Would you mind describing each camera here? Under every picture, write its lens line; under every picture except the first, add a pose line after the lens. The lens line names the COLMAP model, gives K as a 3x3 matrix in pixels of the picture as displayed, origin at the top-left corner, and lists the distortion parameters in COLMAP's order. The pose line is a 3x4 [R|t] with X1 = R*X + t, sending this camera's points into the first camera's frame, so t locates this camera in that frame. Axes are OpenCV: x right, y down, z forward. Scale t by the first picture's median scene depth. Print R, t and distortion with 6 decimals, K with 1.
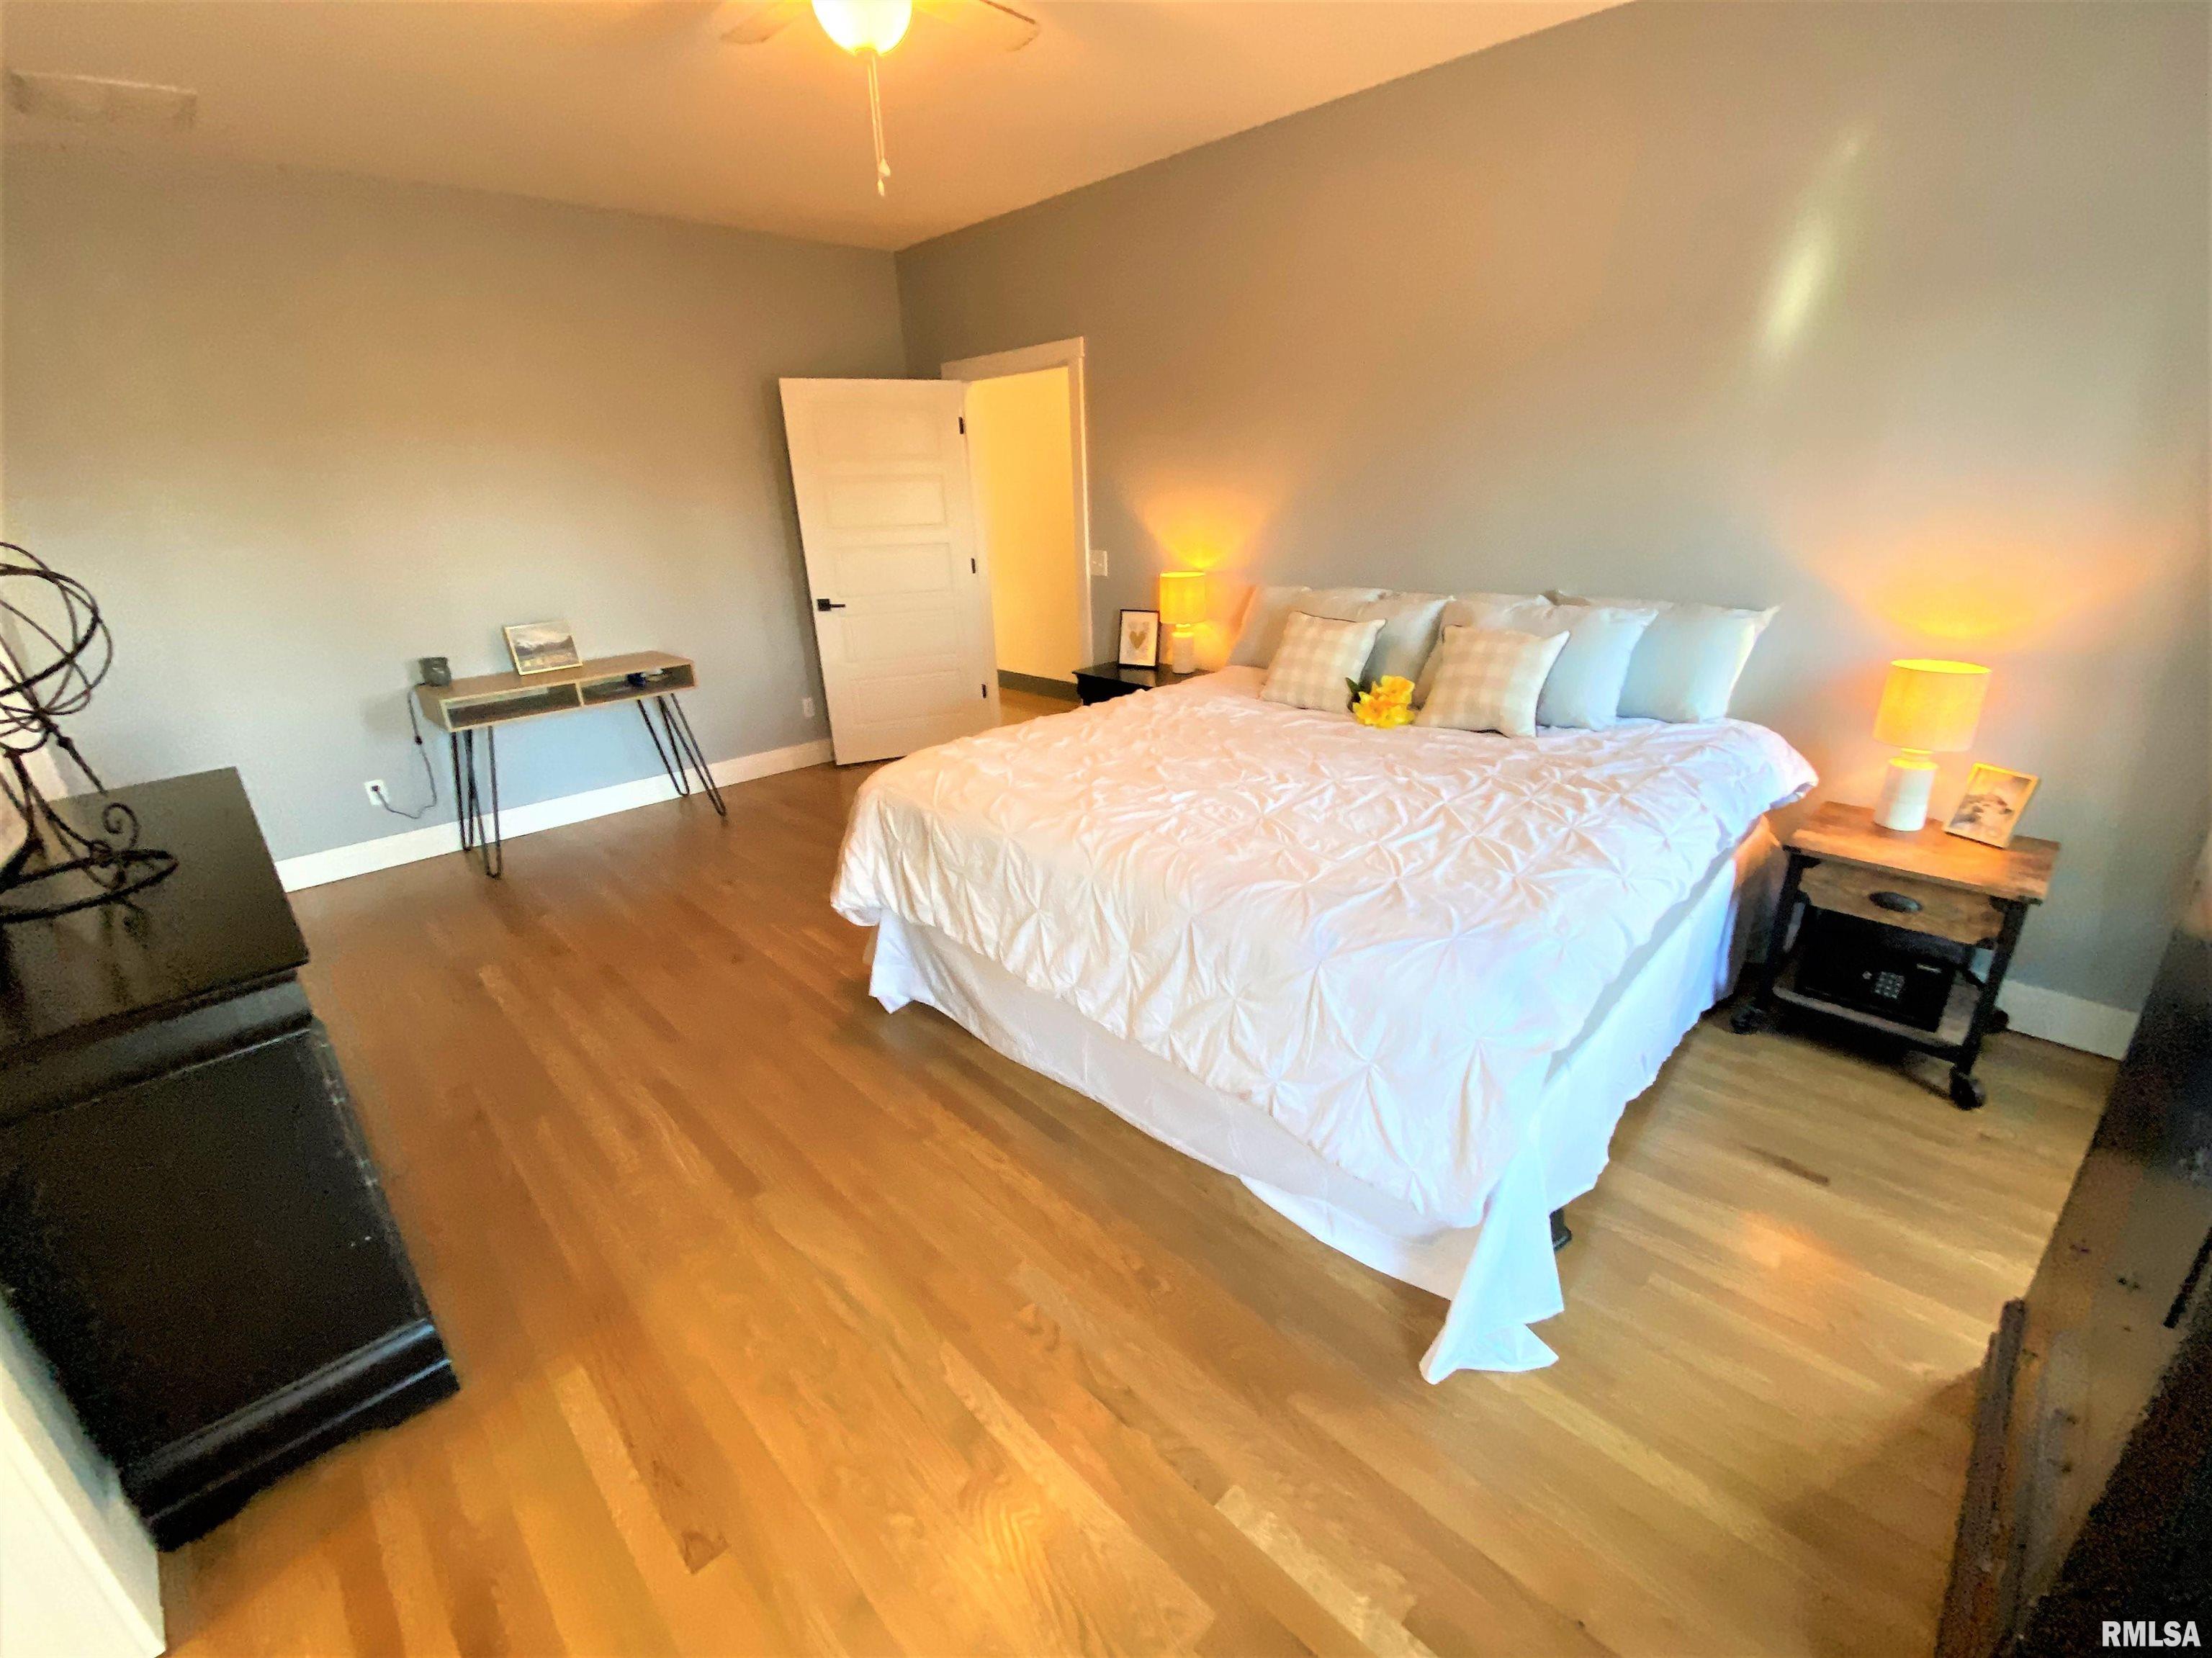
lens RADIAL K [[904.2, 0, 1106.0], [0, 904.2, 829.0], [0, 0, 1]] dist [-0.016215, -0.000448]
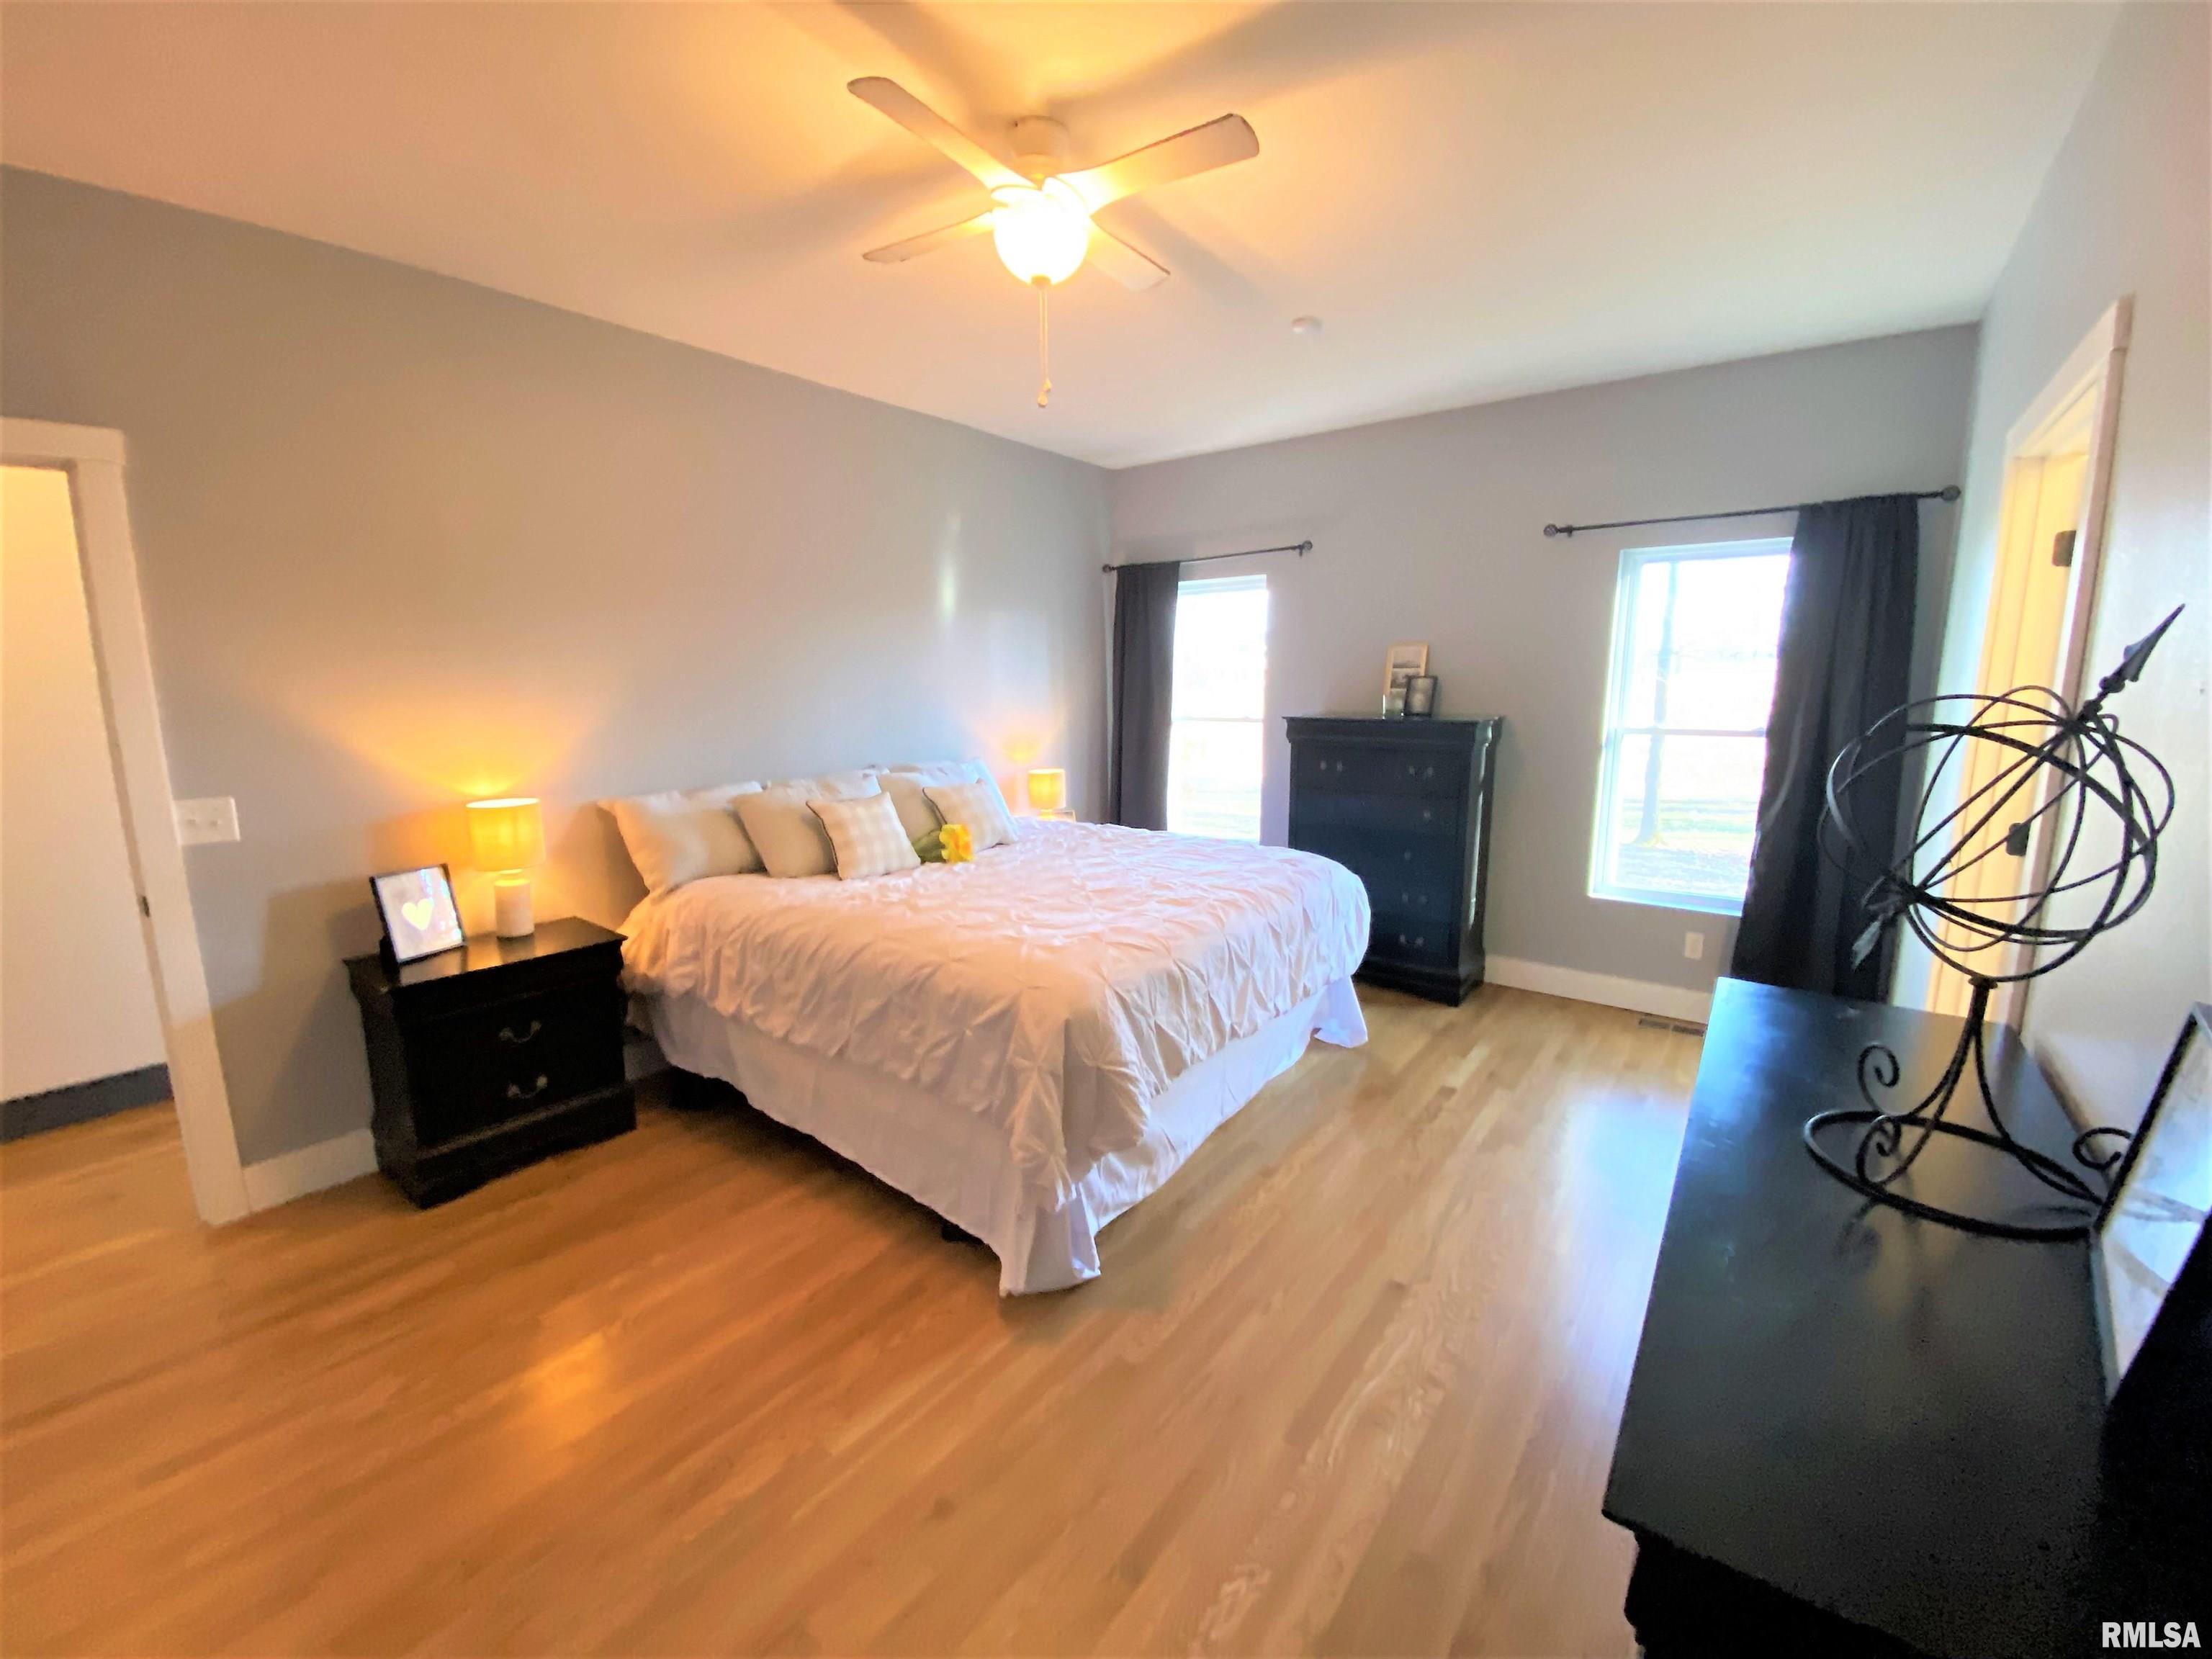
lens RADIAL K [[896.1, 0, 1114.8], [0, 896.1, 821.2], [0, 0, 1]] dist [-0.042102, -0.000096]
pose [[-0.151675, -0.121999, 0.980872, -1.091573], [0.357851, 0.918257, 0.169547, -0.340946], [-0.921378, 0.376723, -0.095619, 1.000803]]
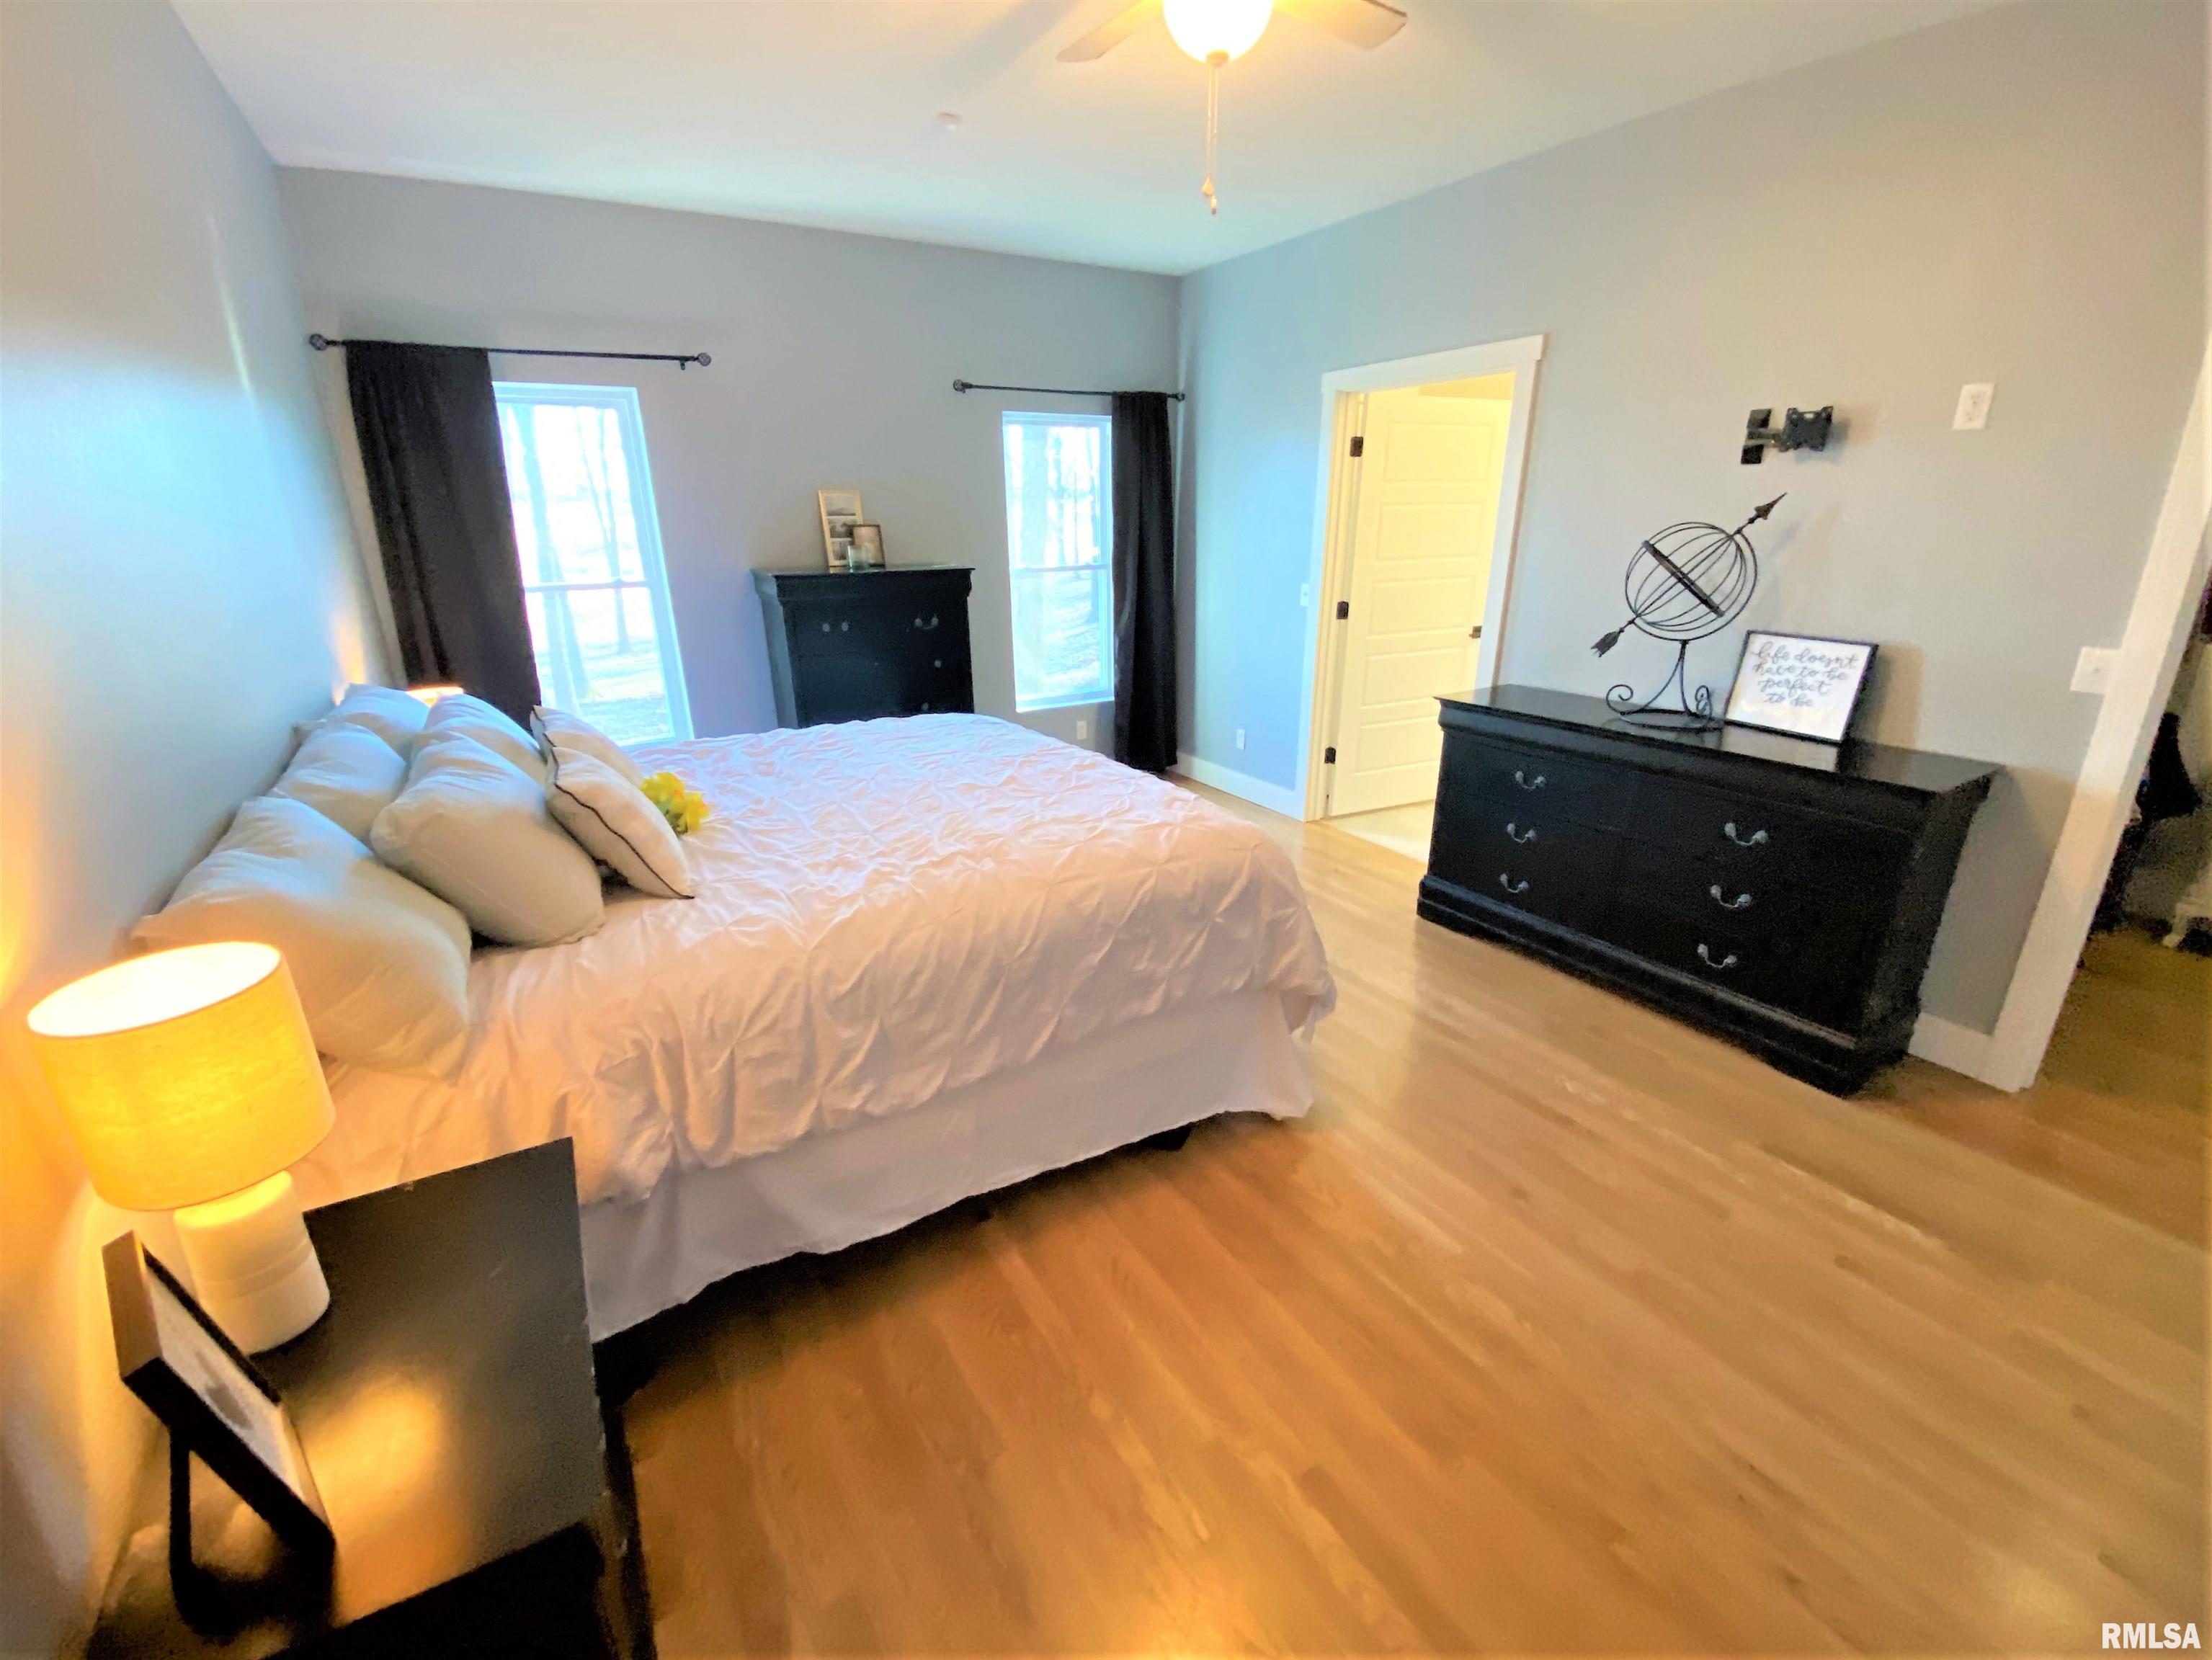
lens RADIAL K [[904.3, 0, 1106.0], [0, 904.3, 830.0], [0, 0, 1]] dist [-0.016215, -0.000448]
pose [[-0.974185, -0.042305, 0.221751, -0.299368], [0.109051, 0.771888, 0.626336, -0.674050], [-0.197664, 0.634349, -0.747349, 1.750862]]
